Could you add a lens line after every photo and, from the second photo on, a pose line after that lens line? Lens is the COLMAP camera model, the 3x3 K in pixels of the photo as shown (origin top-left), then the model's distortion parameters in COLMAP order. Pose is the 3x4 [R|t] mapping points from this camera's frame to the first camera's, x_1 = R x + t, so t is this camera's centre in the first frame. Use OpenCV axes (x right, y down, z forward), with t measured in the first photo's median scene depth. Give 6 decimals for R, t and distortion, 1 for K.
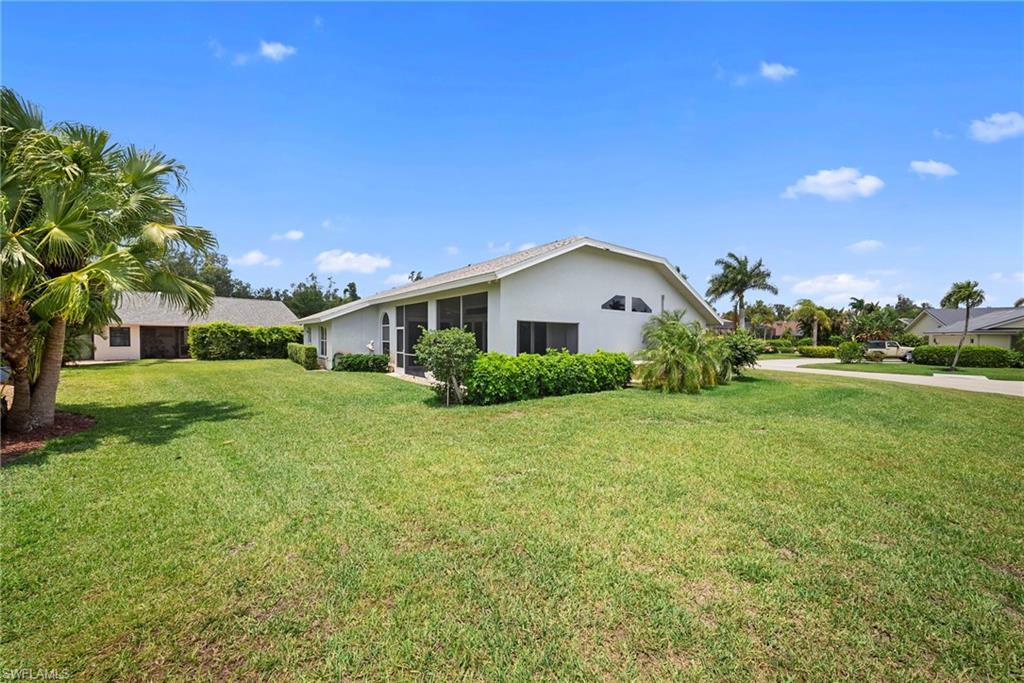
lens RADIAL K [[360.8, 0, 510.3], [0, 360.8, 344.5], [0, 0, 1]] dist [-0.000959, -0.002722]
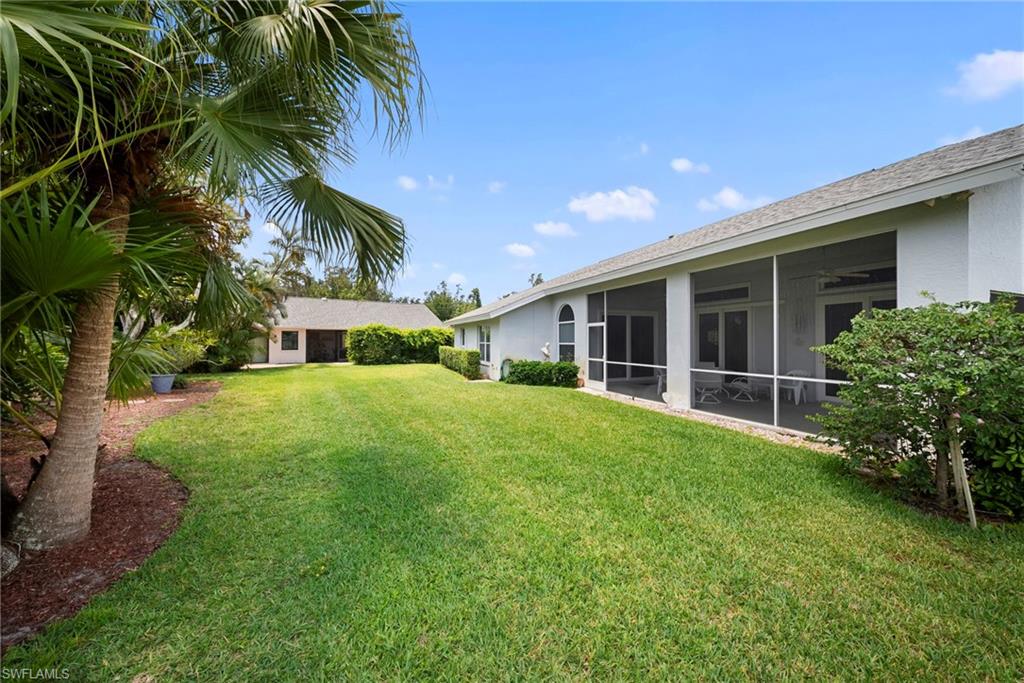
lens RADIAL K [[360.8, 0, 510.3], [0, 360.8, 344.5], [0, 0, 1]] dist [-0.000959, -0.002722]
pose [[0.954842, -0.003296, -0.297095, -0.209949], [0.000046, 0.999940, -0.010946, 0.001124], [0.297113, 0.010438, 0.954785, 0.231990]]
